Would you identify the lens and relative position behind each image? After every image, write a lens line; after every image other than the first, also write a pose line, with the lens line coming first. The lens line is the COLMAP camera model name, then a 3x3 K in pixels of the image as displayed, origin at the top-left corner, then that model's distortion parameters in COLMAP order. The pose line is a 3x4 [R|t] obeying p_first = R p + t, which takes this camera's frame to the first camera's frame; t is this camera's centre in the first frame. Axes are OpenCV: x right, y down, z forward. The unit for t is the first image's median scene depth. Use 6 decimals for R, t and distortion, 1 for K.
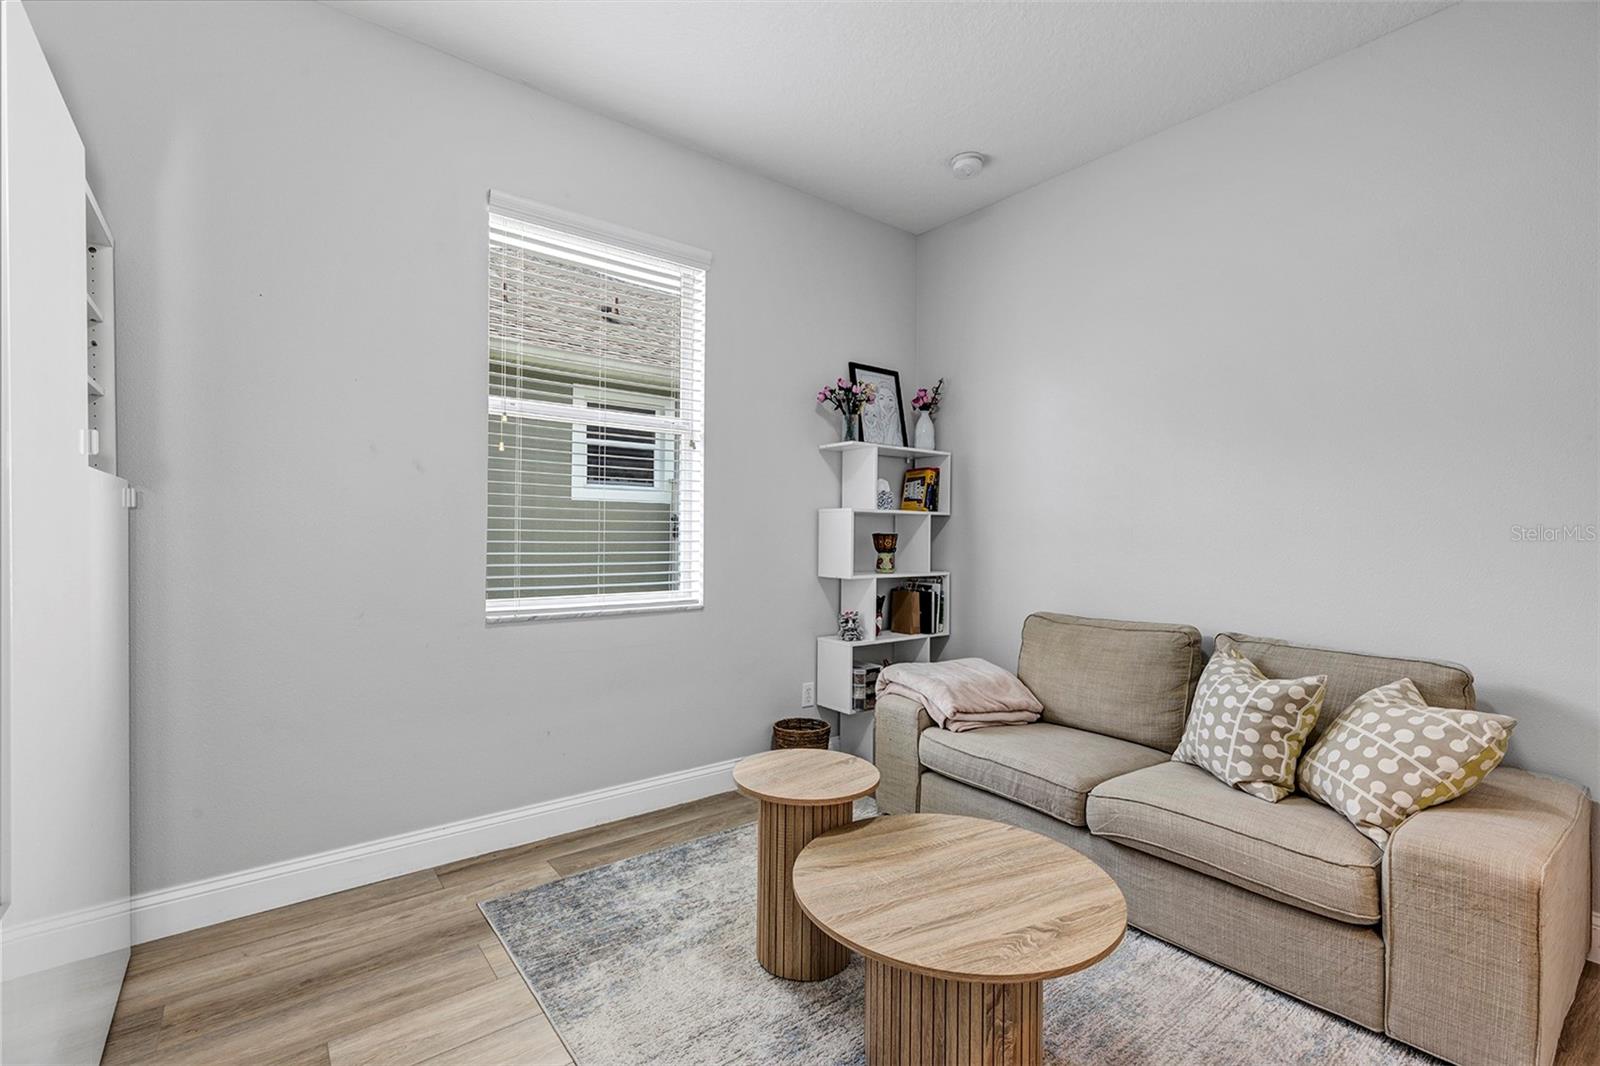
lens RADIAL K [[725.3, 0, 795.8], [0, 725.3, 535.5], [0, 0, 1]] dist [0.006339, -0.000002]
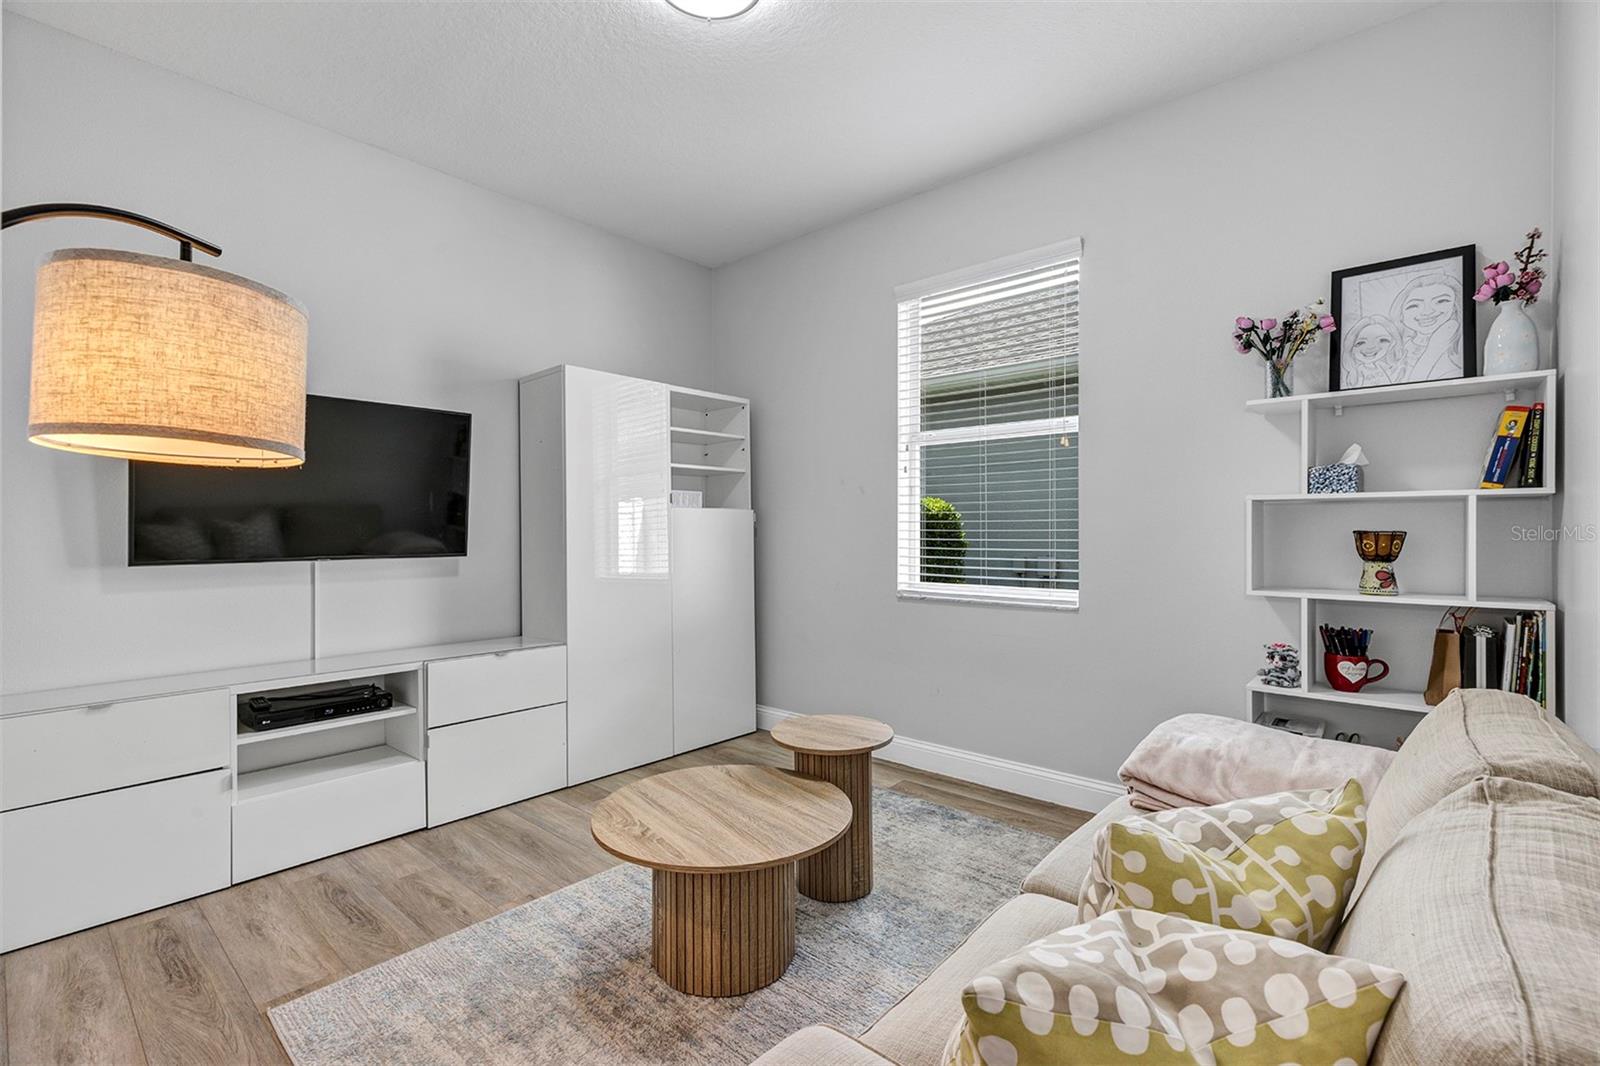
lens RADIAL K [[732.2, 0, 792.5], [0, 732.2, 534.8], [0, 0, 1]] dist [0.006832, -0.000102]
pose [[0.167469, -0.001028, -0.985877, 0.867954], [-0.000737, 0.999999, -0.001168, 0.002958], [0.985877, 0.000923, 0.167468, 0.533953]]
